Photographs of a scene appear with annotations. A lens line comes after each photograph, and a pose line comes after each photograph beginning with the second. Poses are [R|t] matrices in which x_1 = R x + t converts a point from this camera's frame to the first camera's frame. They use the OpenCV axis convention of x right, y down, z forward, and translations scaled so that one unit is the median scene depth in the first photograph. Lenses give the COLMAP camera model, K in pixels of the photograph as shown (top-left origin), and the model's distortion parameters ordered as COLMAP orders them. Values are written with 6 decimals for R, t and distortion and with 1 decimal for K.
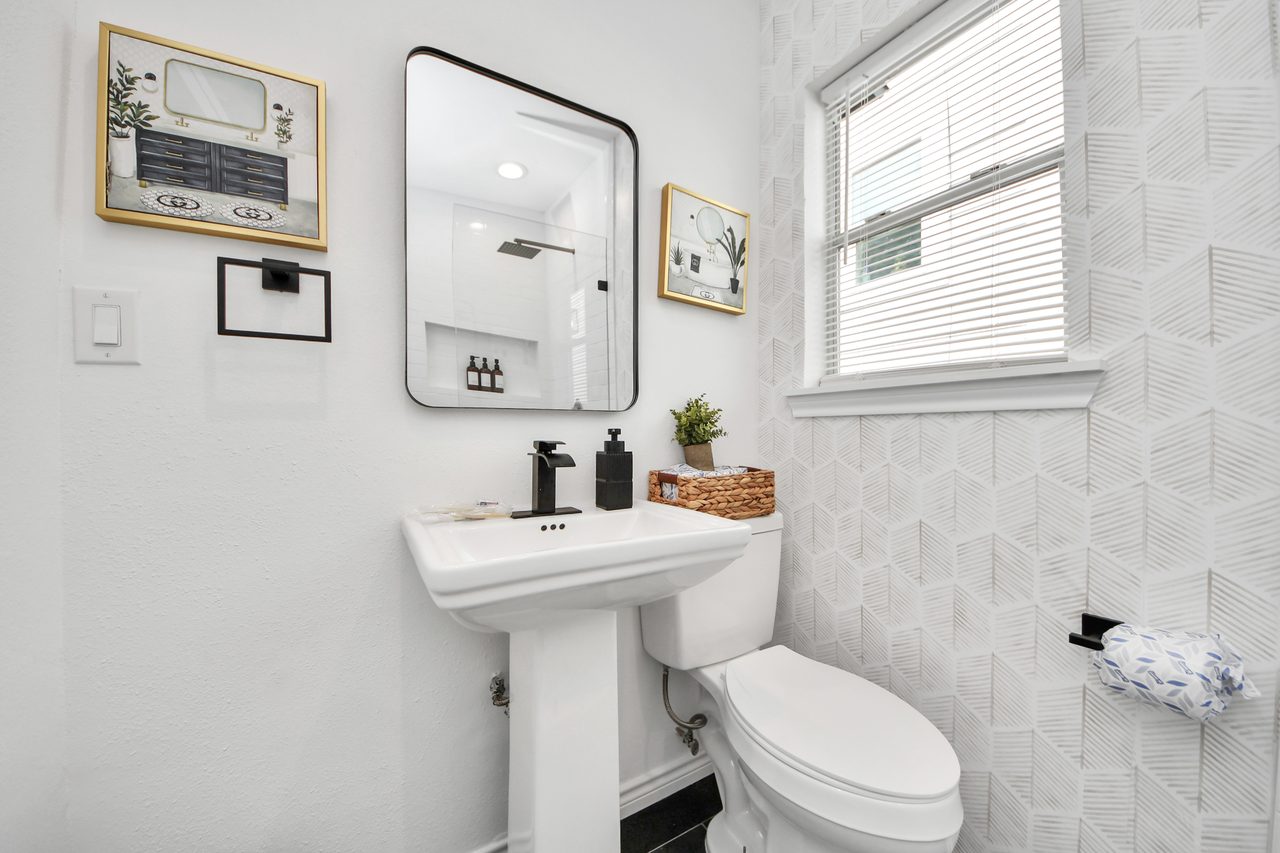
lens RADIAL K [[486.6, 0, 644.7], [0, 486.6, 421.6], [0, 0, 1]] dist [0.039278, -0.020677]
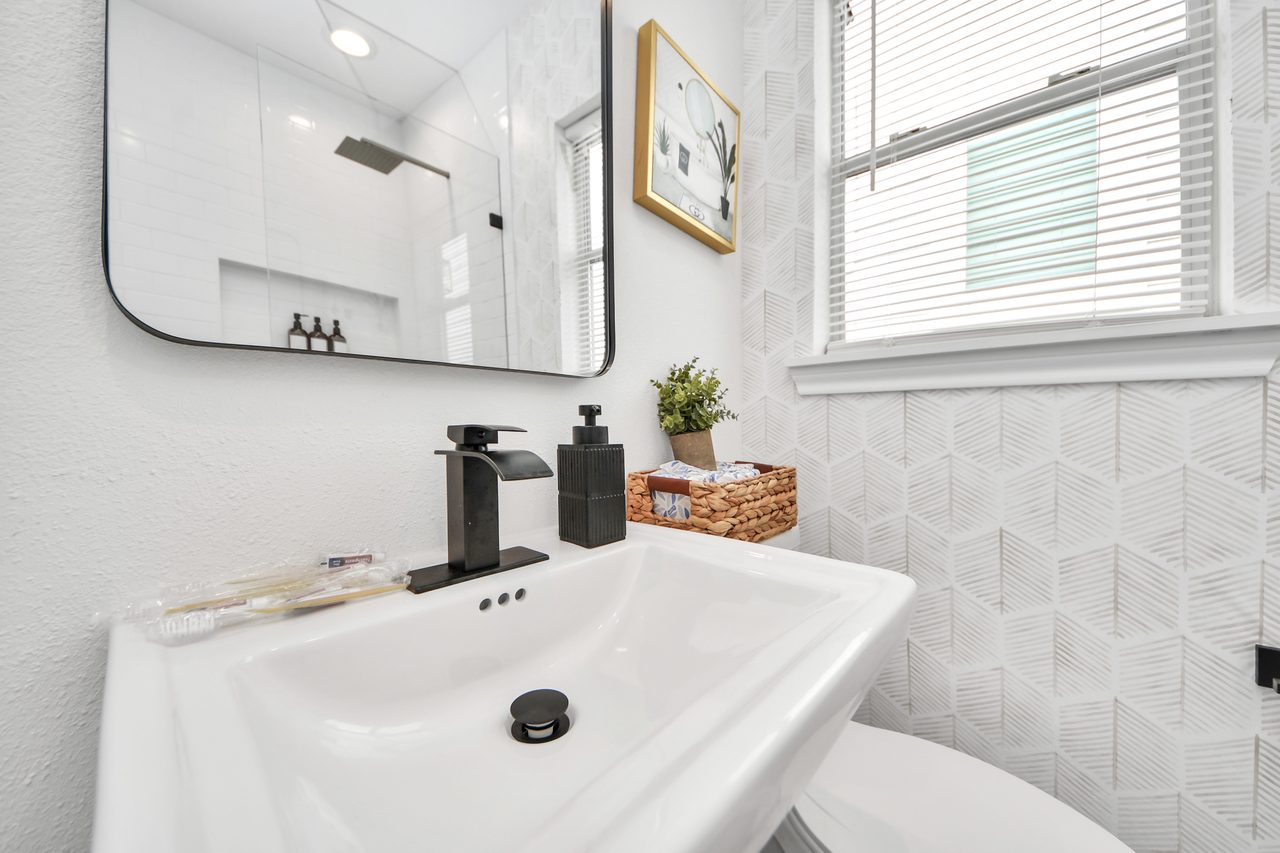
lens RADIAL K [[476.2, 0, 642.3], [0, 476.2, 447.3], [0, 0, 1]] dist [0.000889, -0.005655]
pose [[0.959351, -0.016950, 0.281704, -0.164671], [-0.003435, 0.997419, 0.071712, 0.023717], [-0.282193, -0.069765, 0.956818, 0.435481]]
